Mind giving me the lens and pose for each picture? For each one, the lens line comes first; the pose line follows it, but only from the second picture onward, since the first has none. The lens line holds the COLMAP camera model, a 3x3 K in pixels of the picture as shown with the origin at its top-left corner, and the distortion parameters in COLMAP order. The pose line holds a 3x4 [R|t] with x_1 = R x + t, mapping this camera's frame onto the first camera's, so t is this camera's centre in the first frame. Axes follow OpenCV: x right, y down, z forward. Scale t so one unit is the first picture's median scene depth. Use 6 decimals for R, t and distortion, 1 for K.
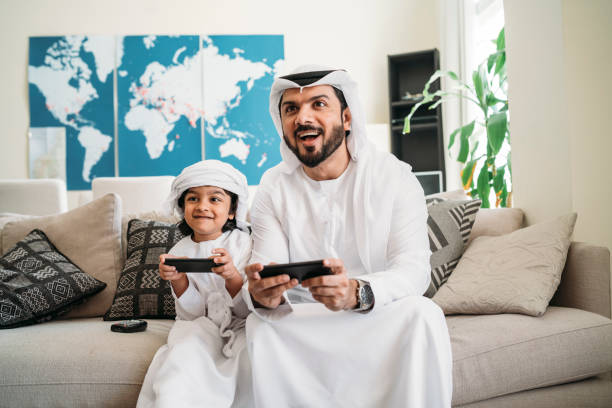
lens RADIAL K [[591.8, 0, 307.1], [0, 591.8, 195.8], [0, 0, 1]] dist [-0.088815, 0.098673]
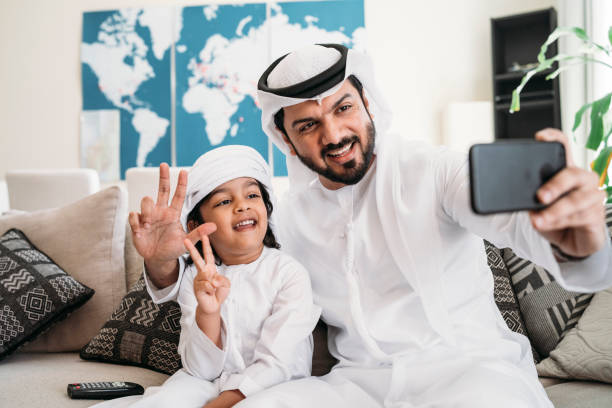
lens RADIAL K [[633.8, 0, 283.8], [0, 633.8, 191.6], [0, 0, 1]] dist [-0.080204, 0.019566]
pose [[0.983583, 0.009824, -0.180188, 0.012436], [-0.007562, 0.999884, 0.013239, -0.006351], [0.180298, -0.011659, 0.983543, 0.087786]]
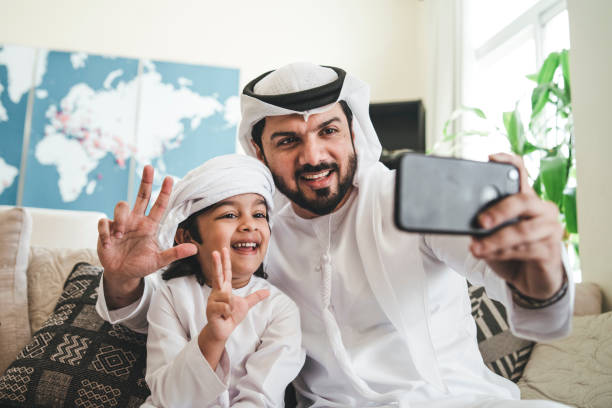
lens RADIAL K [[655.9, 0, 280.4], [0, 655.9, 189.8], [0, 0, 1]] dist [-0.094109, 0.024946]
pose [[0.993022, 0.086898, 0.079720, -0.044963], [-0.075618, 0.987957, -0.134993, 0.019573], [-0.090491, 0.128023, 0.987634, 0.099755]]
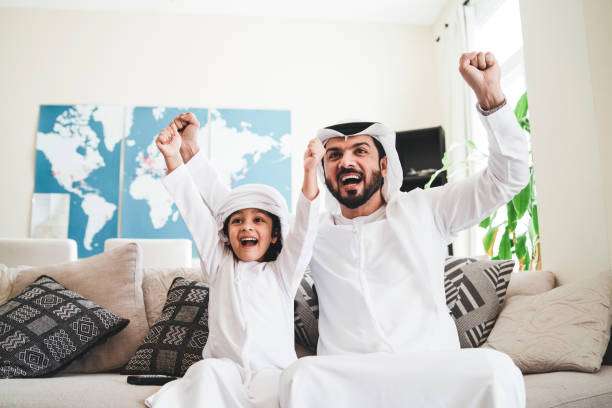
lens RADIAL K [[591.8, 0, 307.1], [0, 591.8, 195.8], [0, 0, 1]] dist [-0.088815, 0.098673]
pose [[0.999476, 0.022652, 0.023142, -0.033163], [-0.019121, 0.989568, -0.142792, 0.019609], [-0.026135, 0.142275, 0.989482, 0.005958]]
